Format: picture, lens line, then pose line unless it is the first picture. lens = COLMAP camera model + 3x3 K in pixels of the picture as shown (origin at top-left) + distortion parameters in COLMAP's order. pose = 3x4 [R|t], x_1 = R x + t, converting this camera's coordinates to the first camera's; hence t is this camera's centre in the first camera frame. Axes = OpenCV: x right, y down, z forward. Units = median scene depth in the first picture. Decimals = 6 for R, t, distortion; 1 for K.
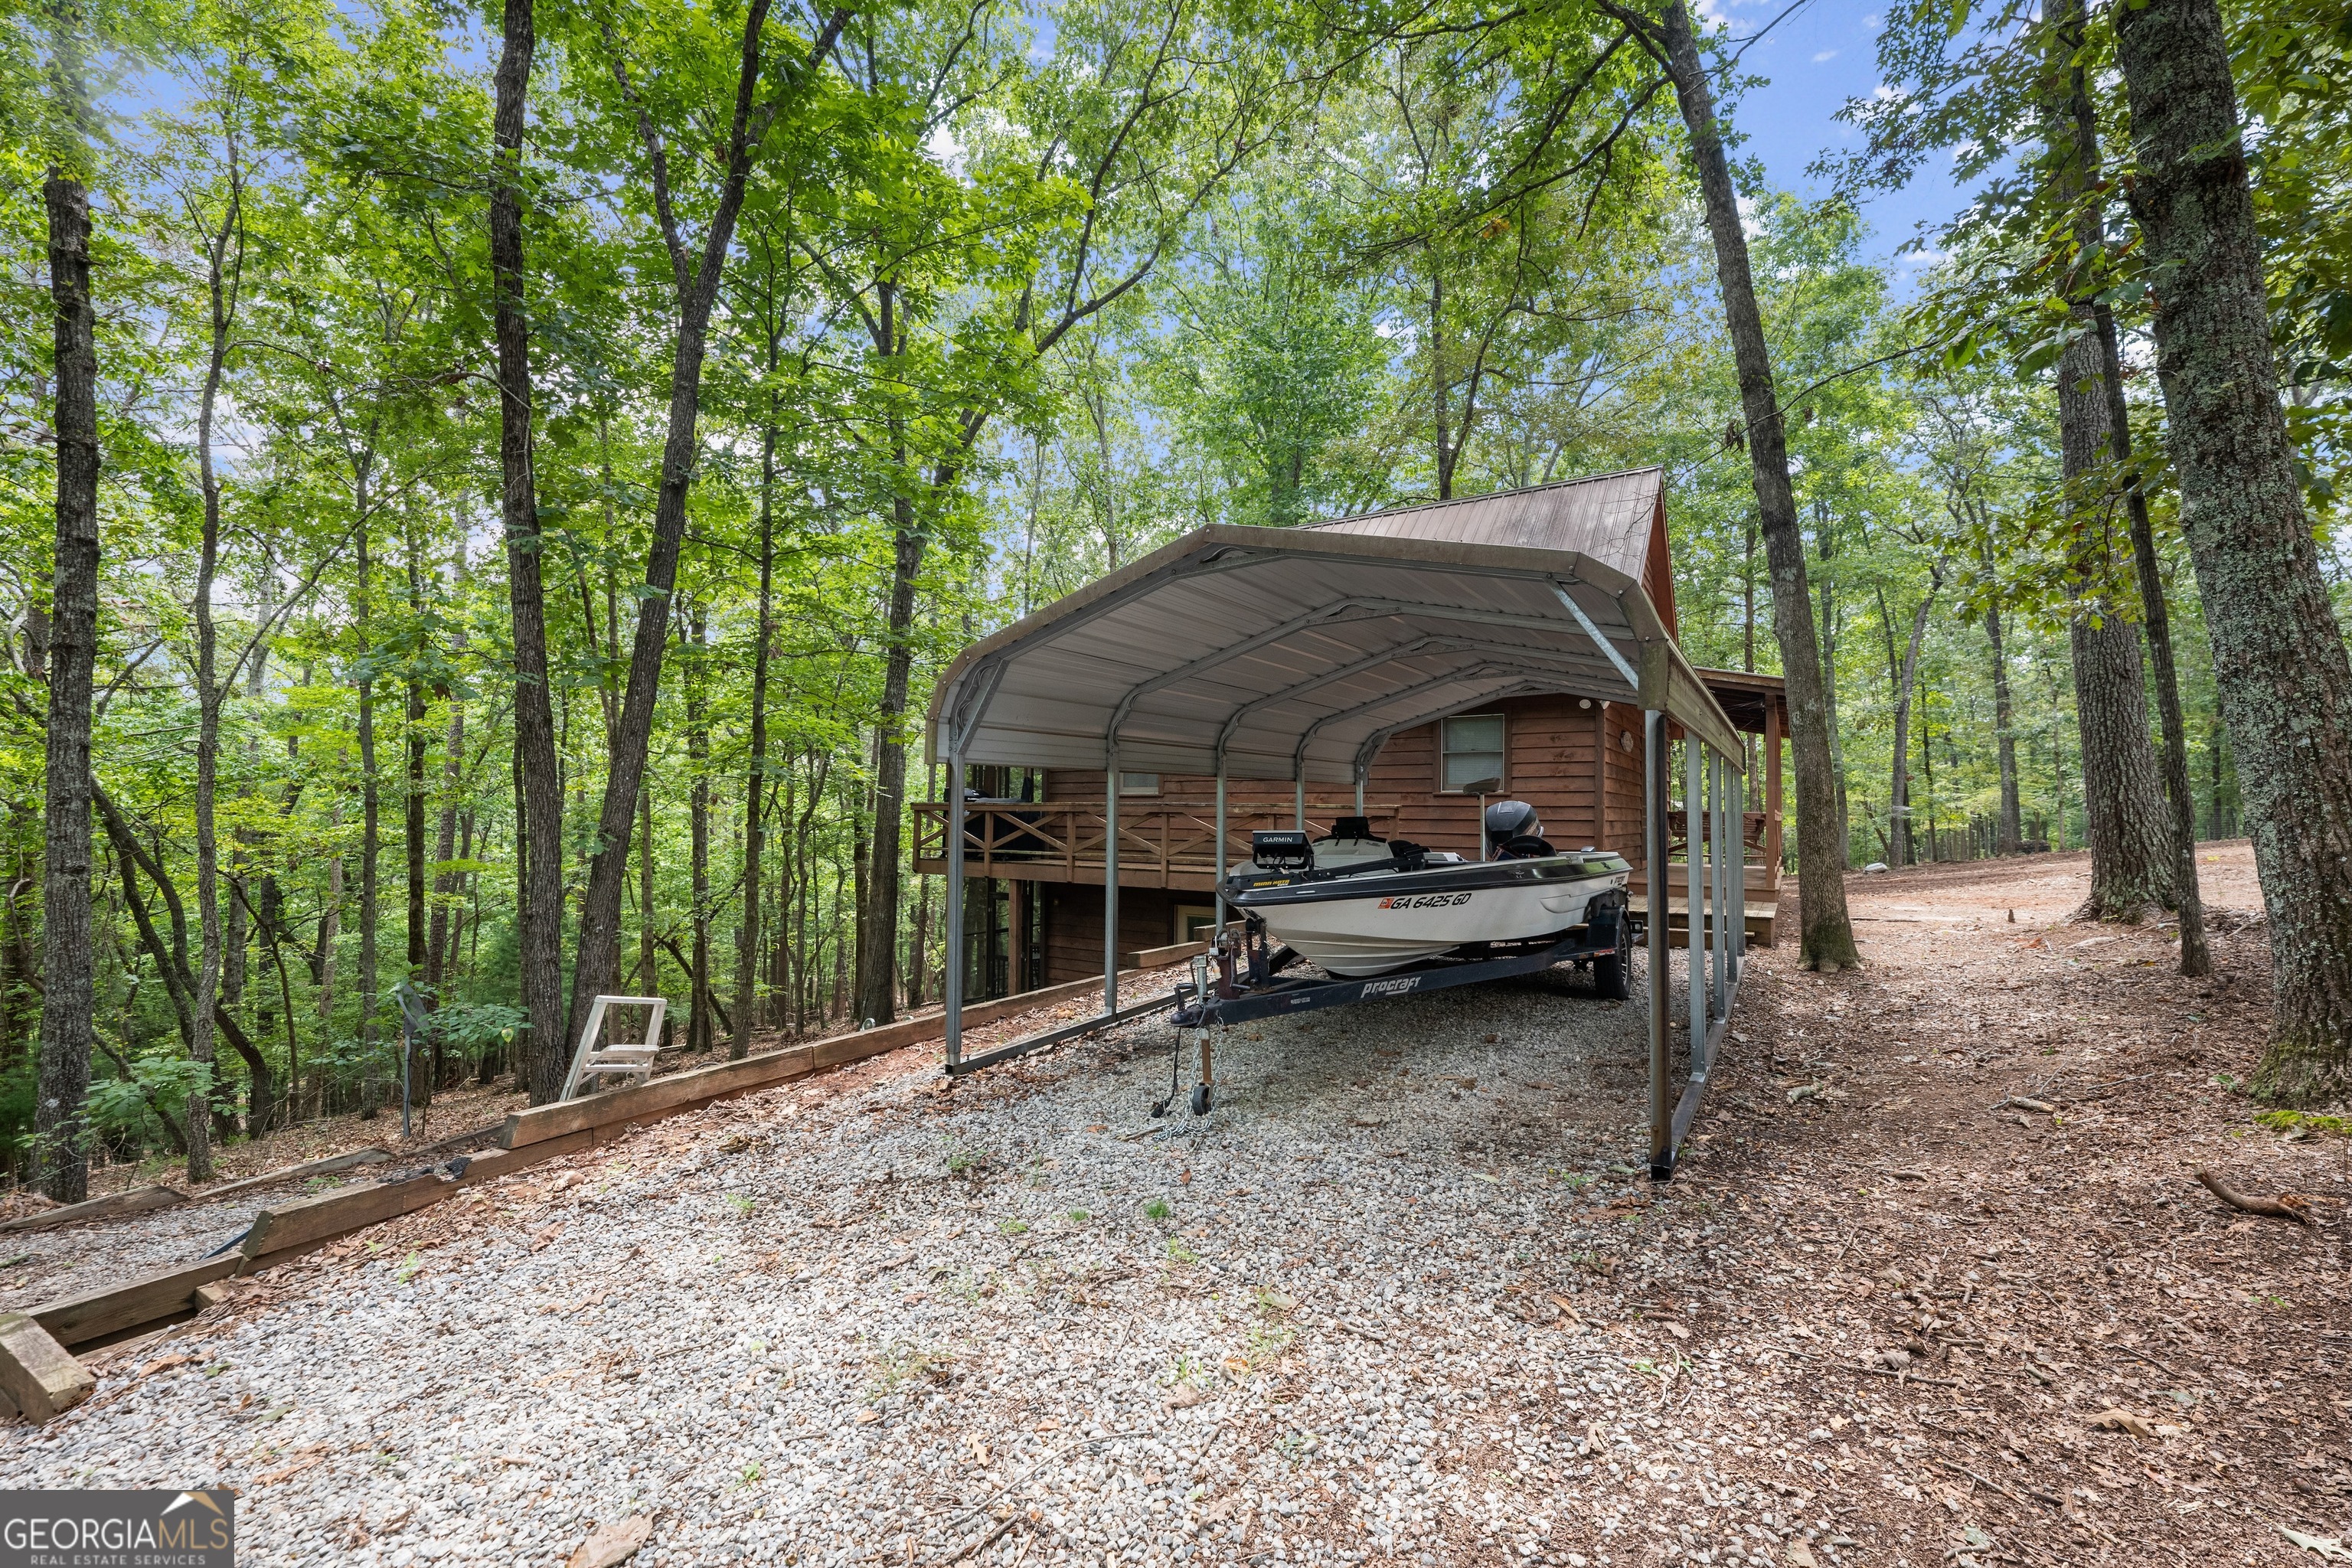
lens RADIAL K [[972.7, 0, 1180.8], [0, 972.7, 789.8], [0, 0, 1]] dist [0.000371, 0.000401]
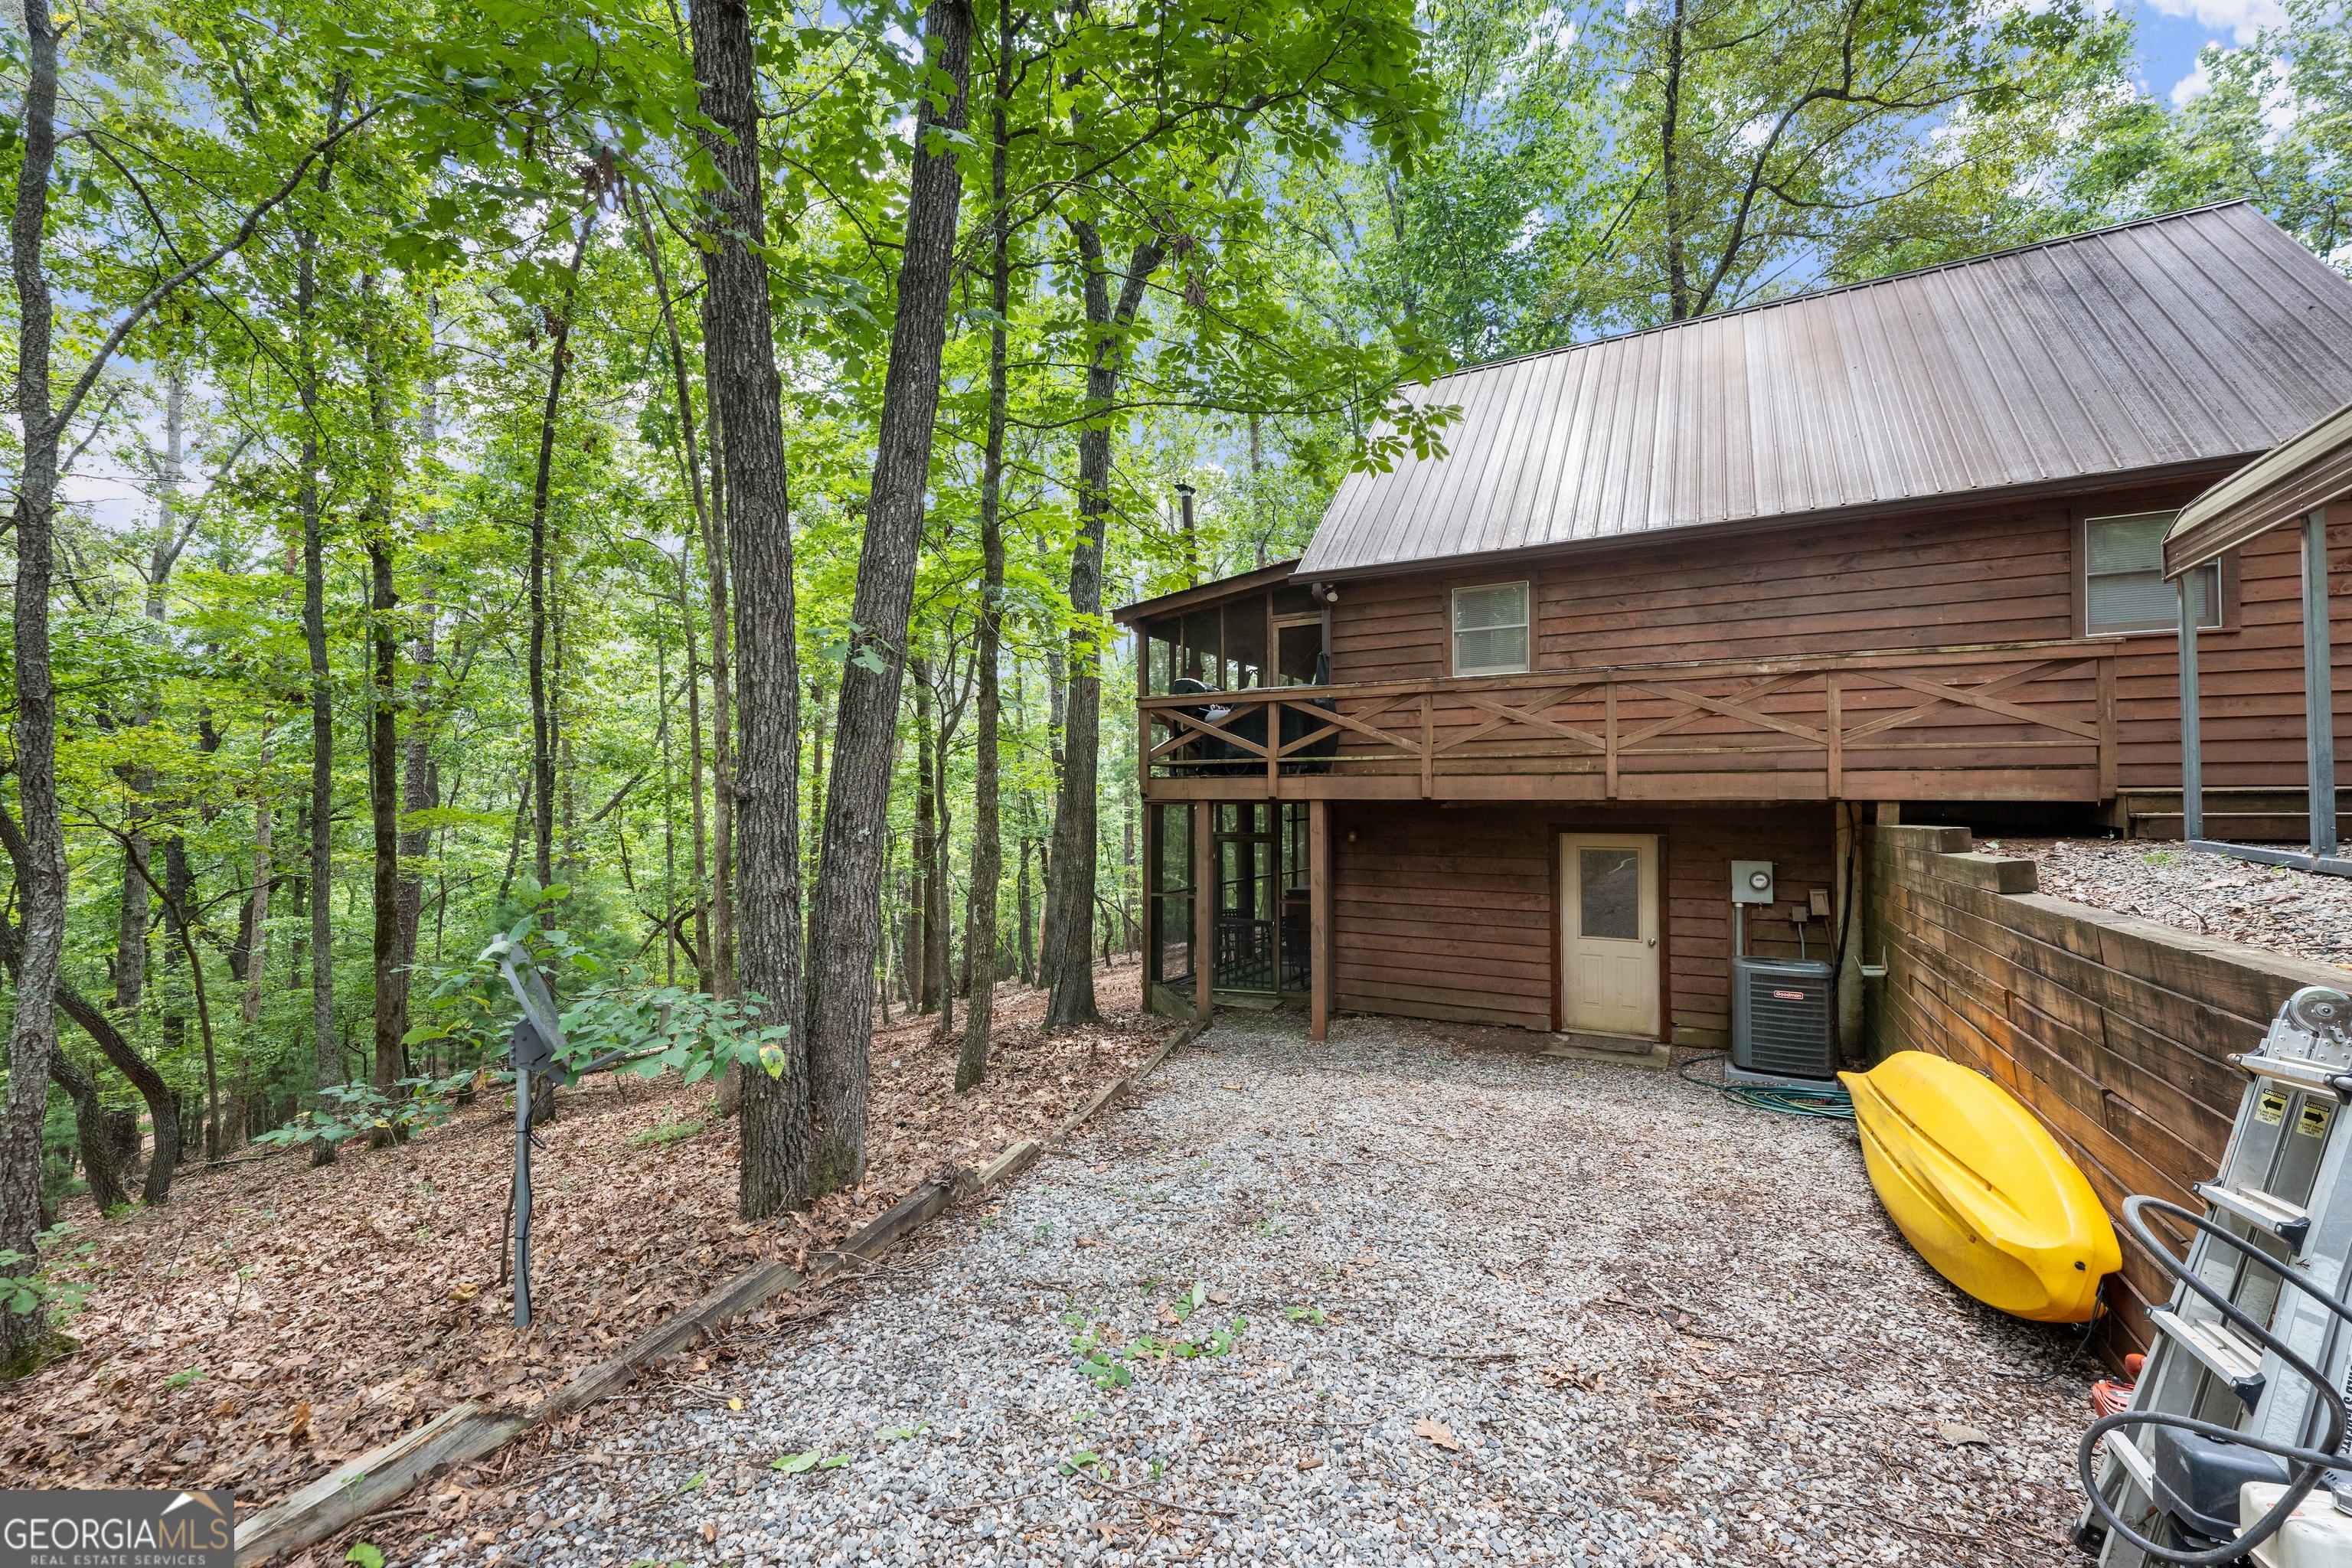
lens RADIAL K [[972.7, 0, 1171.0], [0, 972.7, 783.6], [0, 0, 1]] dist [0.000371, 0.000401]
pose [[0.999115, -0.006930, 0.041491, -0.172480], [0.006763, 0.999968, 0.004165, 0.044060], [-0.041519, -0.003880, 0.999130, 0.187859]]
